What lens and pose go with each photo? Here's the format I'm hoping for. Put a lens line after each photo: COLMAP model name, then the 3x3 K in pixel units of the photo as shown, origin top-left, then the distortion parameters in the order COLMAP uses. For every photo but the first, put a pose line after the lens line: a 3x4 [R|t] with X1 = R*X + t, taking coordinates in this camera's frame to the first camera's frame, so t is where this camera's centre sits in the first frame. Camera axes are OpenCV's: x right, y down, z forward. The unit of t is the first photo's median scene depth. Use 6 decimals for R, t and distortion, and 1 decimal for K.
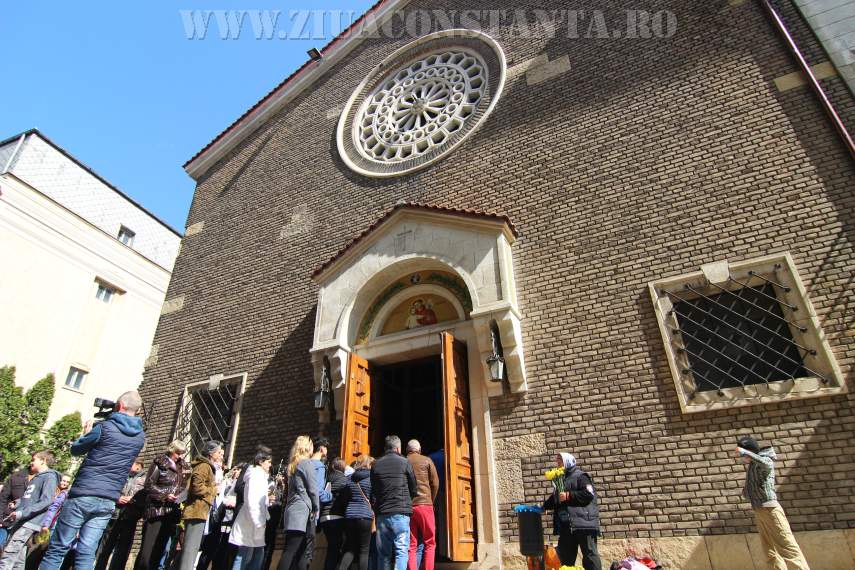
lens RADIAL K [[499.7, 0, 428.7], [0, 499.7, 275.8], [0, 0, 1]] dist [-0.000164, -0.014267]
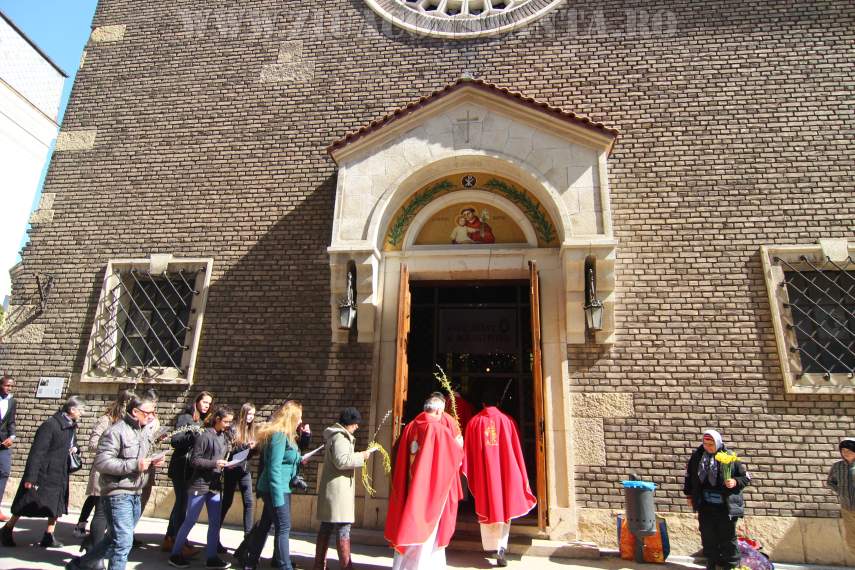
lens RADIAL K [[499.7, 0, 428.7], [0, 499.7, 275.8], [0, 0, 1]] dist [-0.000164, -0.014267]
pose [[0.942592, 0.140865, 0.302784, -0.380353], [-0.203330, 0.961331, 0.185742, 0.019795], [-0.264911, -0.236644, 0.934784, 0.290130]]
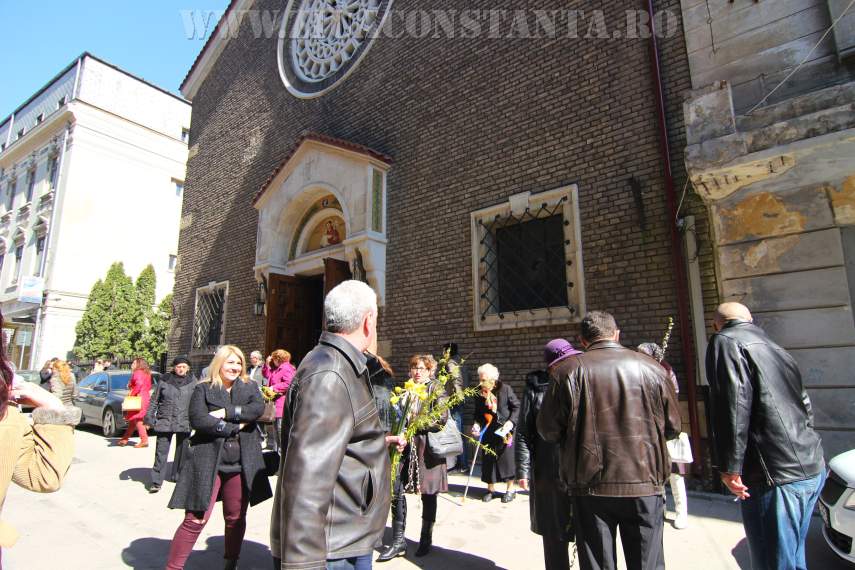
lens RADIAL K [[499.7, 0, 428.7], [0, 499.7, 275.8], [0, 0, 1]] dist [-0.000164, -0.014267]
pose [[0.969397, -0.042530, -0.241785, 0.584443], [0.116727, 0.946280, 0.301545, -0.189223], [0.215972, -0.320539, 0.922286, -0.074534]]
